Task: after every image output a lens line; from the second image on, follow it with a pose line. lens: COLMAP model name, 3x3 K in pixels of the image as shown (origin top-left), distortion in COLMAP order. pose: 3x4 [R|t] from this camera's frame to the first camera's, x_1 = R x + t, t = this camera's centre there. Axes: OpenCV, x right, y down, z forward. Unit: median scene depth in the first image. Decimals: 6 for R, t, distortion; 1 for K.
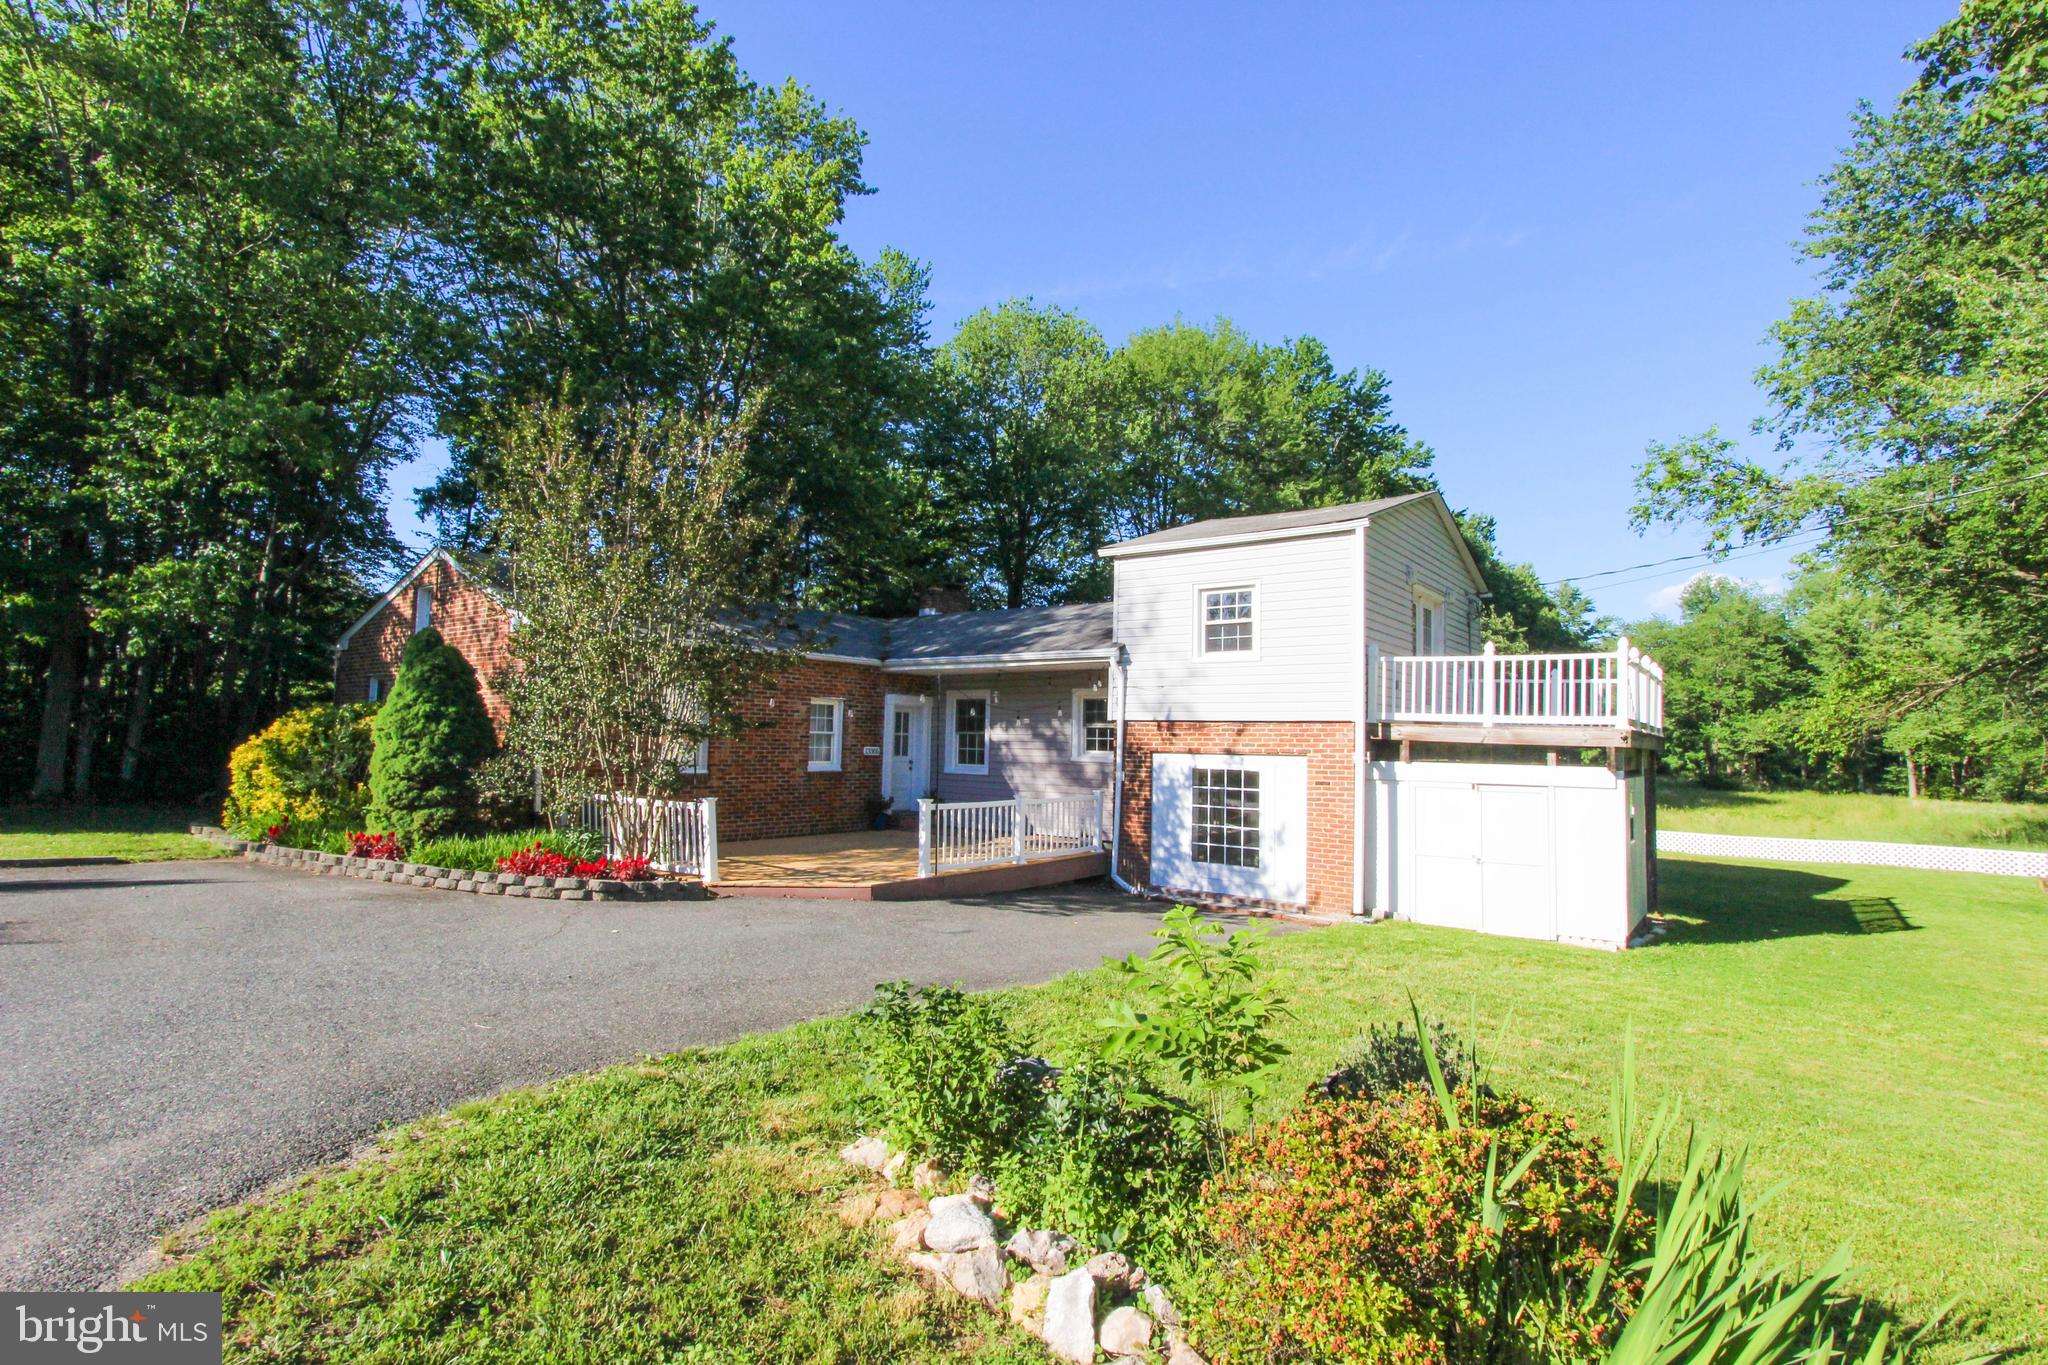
lens RADIAL K [[930.2, 0, 1017.0], [0, 930.2, 686.0], [0, 0, 1]] dist [-0.012833, -0.000441]
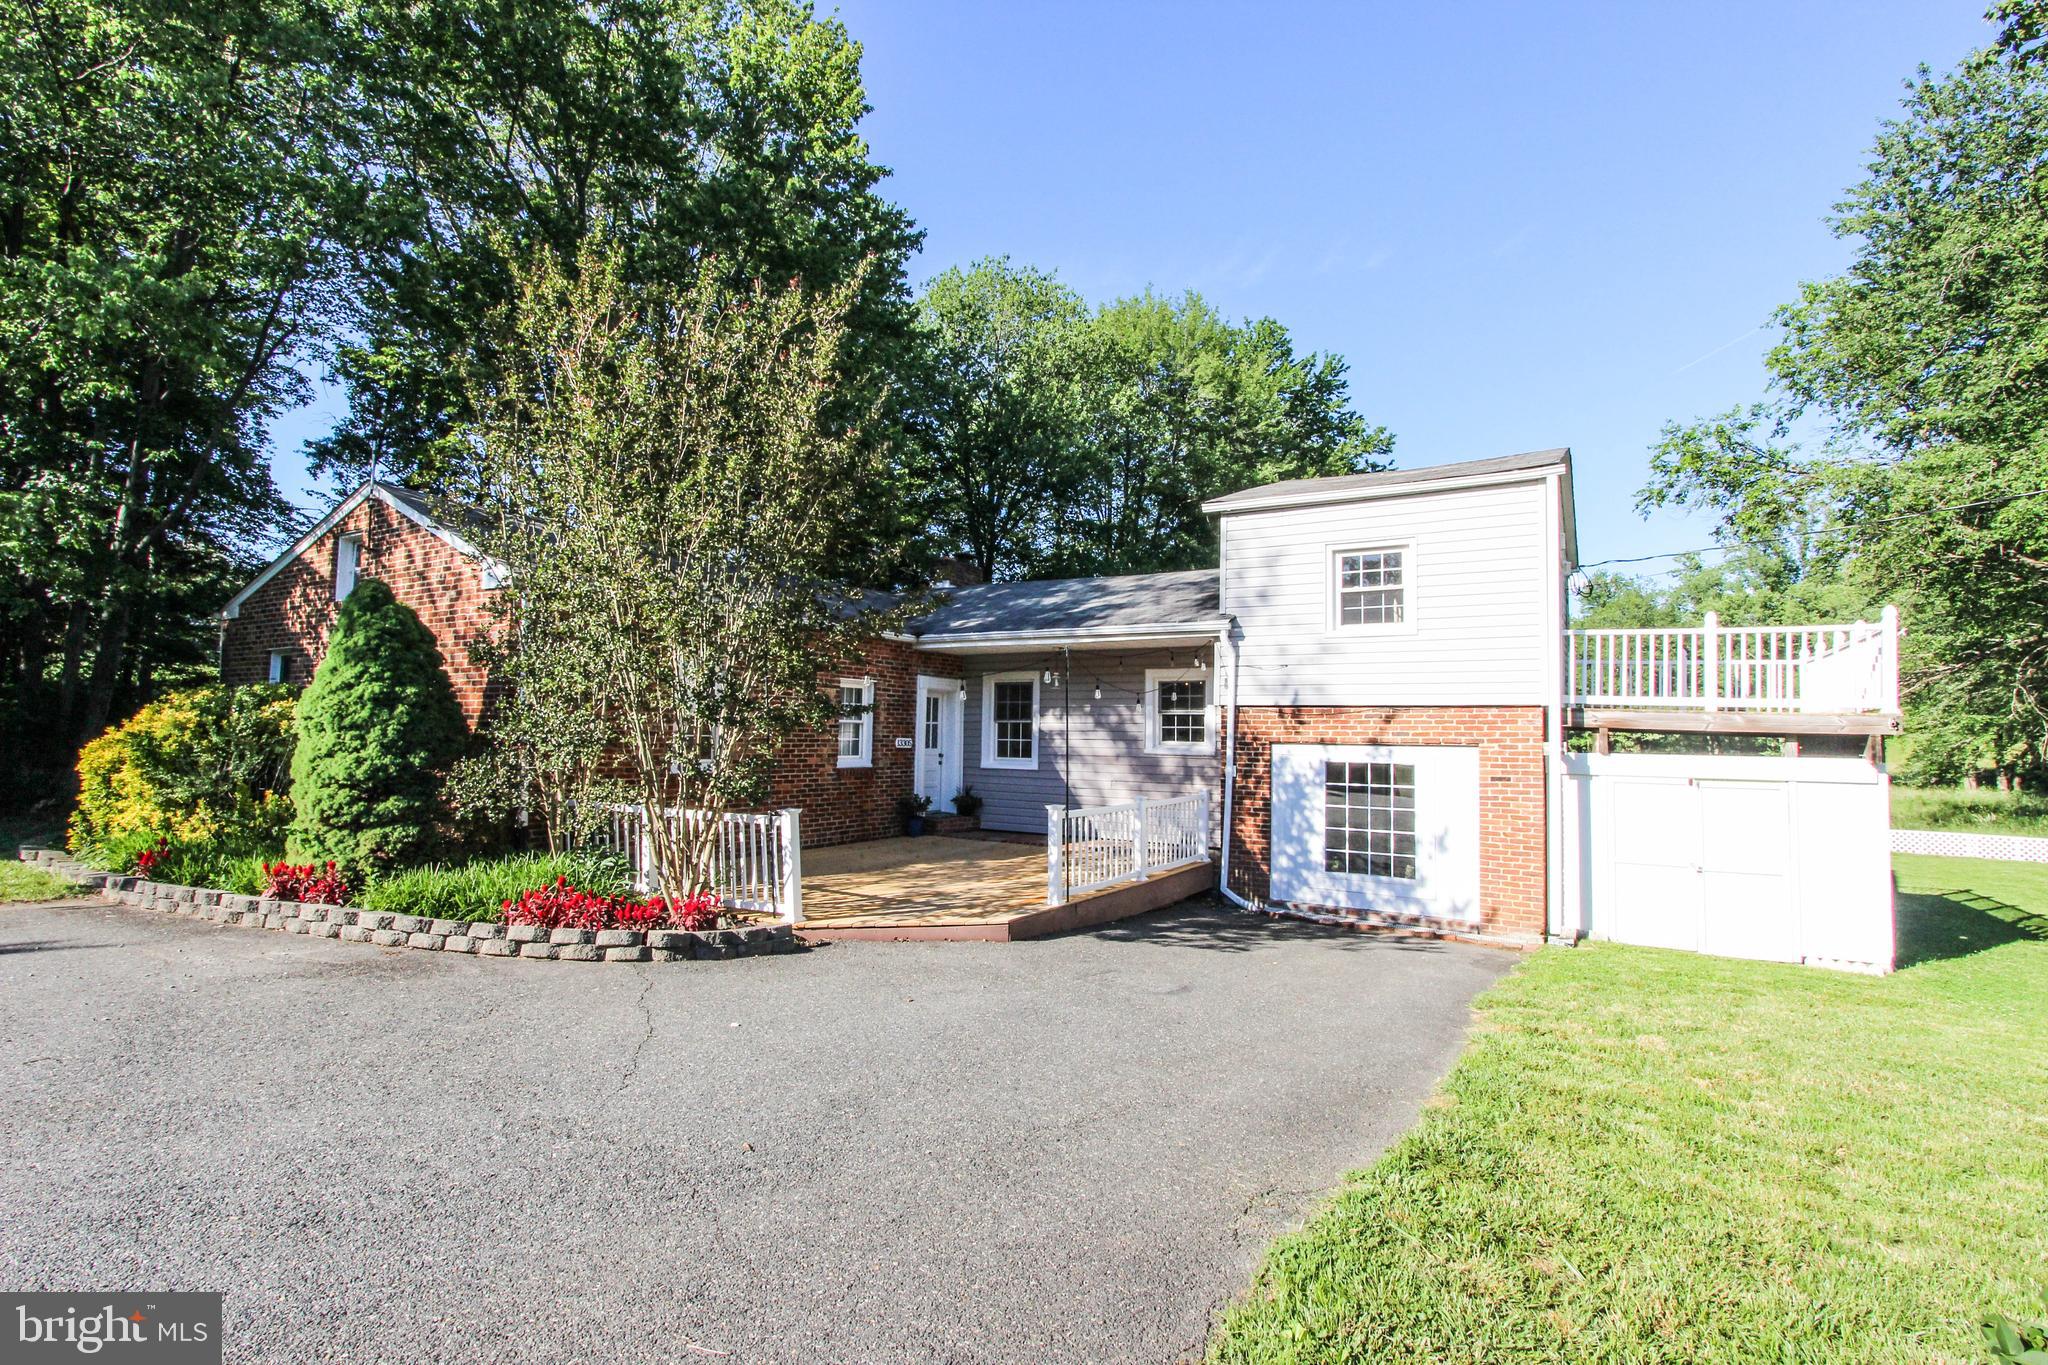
lens RADIAL K [[930.2, 0, 1031.3], [0, 930.2, 683.7], [0, 0, 1]] dist [-0.012833, -0.000441]
pose [[0.994804, 0.001307, 0.101798, -0.165502], [-0.002234, 0.999957, 0.008984, 0.010429], [-0.101782, -0.009165, 0.994765, 0.187692]]
